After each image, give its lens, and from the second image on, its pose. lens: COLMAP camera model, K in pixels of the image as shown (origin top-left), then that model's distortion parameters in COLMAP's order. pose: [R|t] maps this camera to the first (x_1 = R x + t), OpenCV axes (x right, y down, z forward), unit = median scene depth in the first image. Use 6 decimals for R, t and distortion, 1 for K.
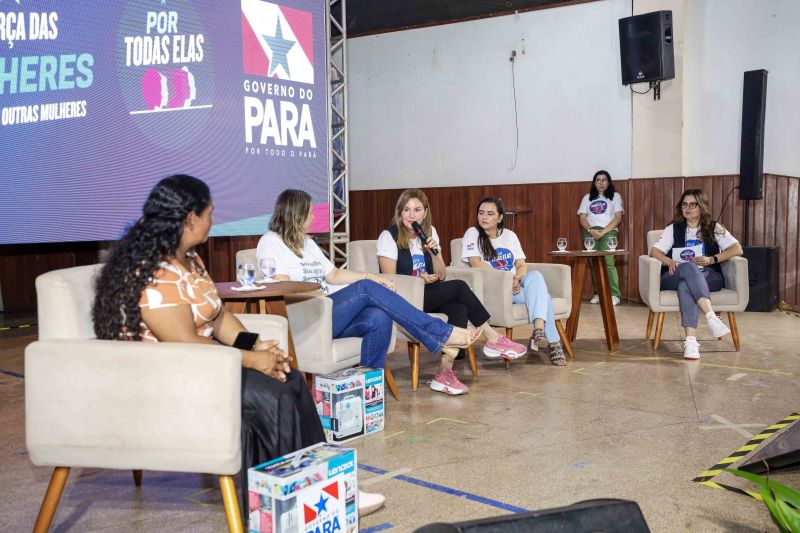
lens RADIAL K [[749.0, 0, 400.2], [0, 749.0, 262.0], [0, 0, 1]] dist [0.046379, 0.000000]
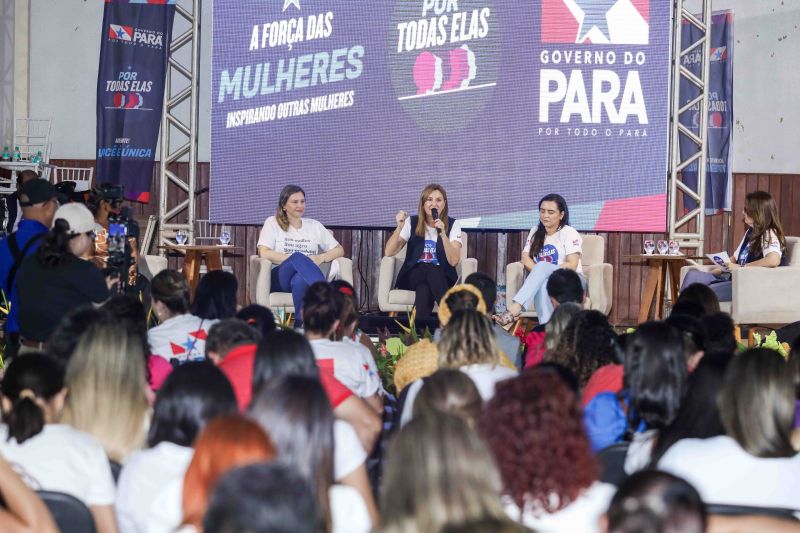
lens RADIAL K [[2584.2, 0, 396.3], [0, 2584.2, 250.4], [0, 0, 1]] dist [0.091027, 0.000000]
pose [[0.652788, 0.044380, -0.756240, 2.170274], [-0.076587, 0.997034, -0.007599, 0.025815], [0.753660, 0.062879, 0.654250, -1.182984]]
